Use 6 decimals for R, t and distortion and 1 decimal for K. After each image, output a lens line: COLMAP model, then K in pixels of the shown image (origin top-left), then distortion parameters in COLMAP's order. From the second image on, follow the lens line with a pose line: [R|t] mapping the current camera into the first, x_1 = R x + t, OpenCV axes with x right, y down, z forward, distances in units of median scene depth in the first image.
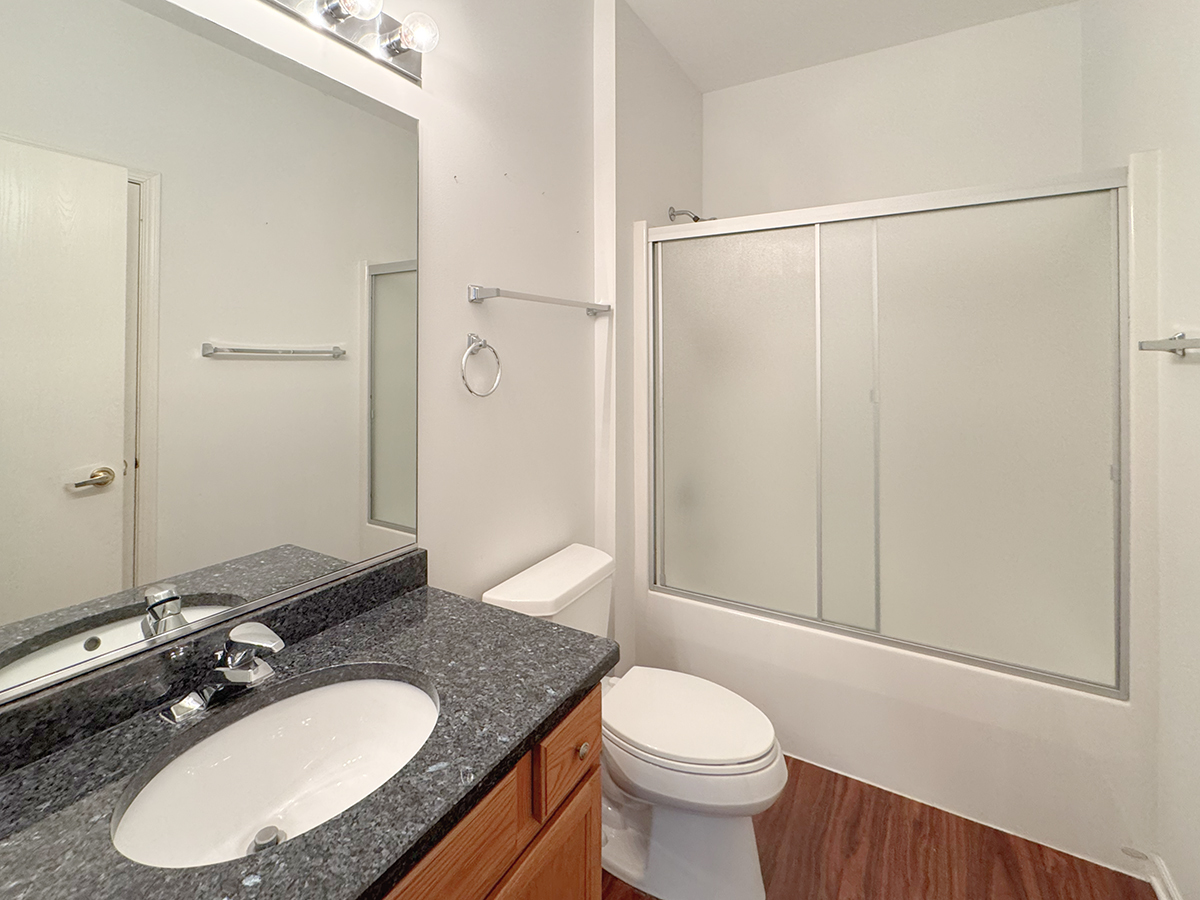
lens RADIAL K [[521.0, 0, 599.8], [0, 521.0, 449.7], [0, 0, 1]] dist [-0.020079, 0.000003]
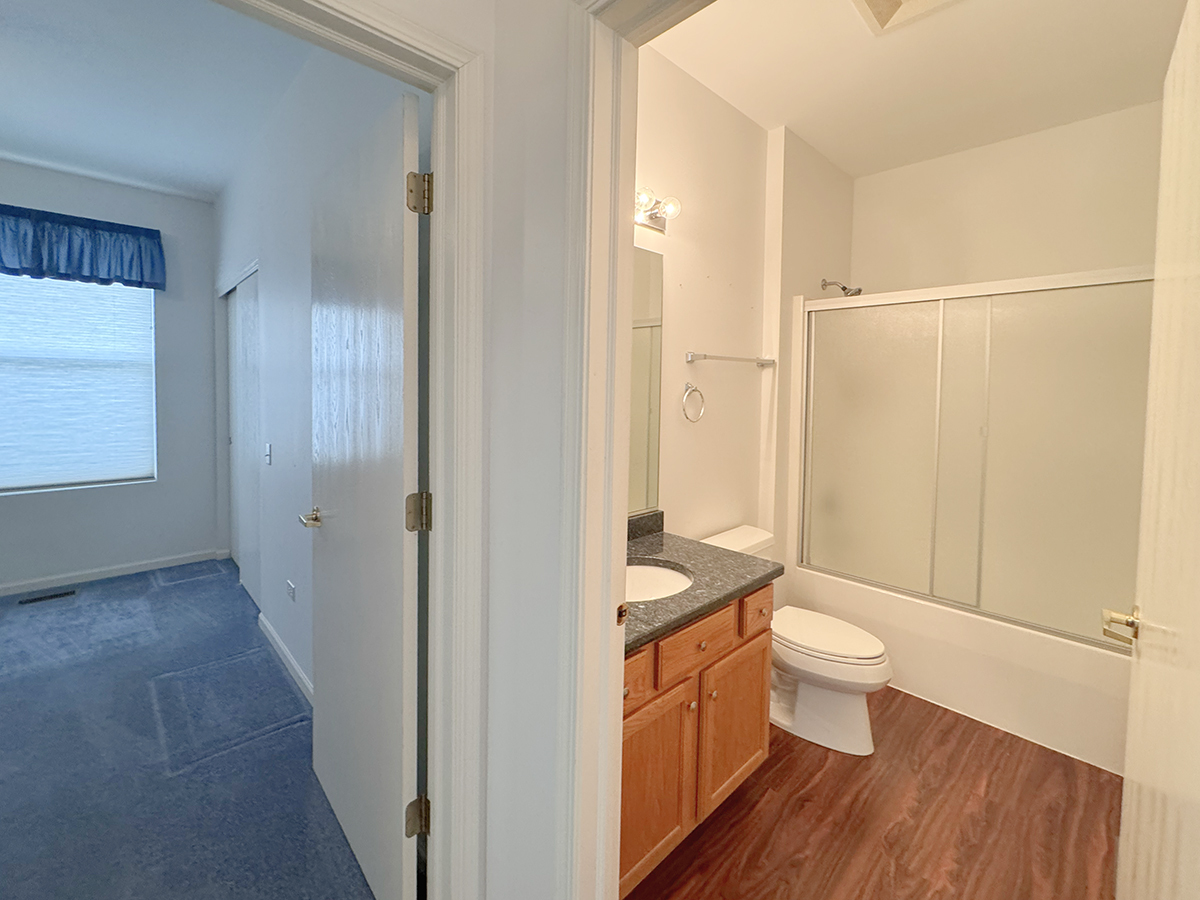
lens RADIAL K [[521.0, 0, 602.6], [0, 521.0, 441.0], [0, 0, 1]] dist [-0.020079, 0.000003]
pose [[0.967228, 0.042139, -0.250386, -0.090696], [-0.058826, 0.996492, -0.059533, 0.064885], [0.246999, 0.072311, 0.966314, -0.589852]]
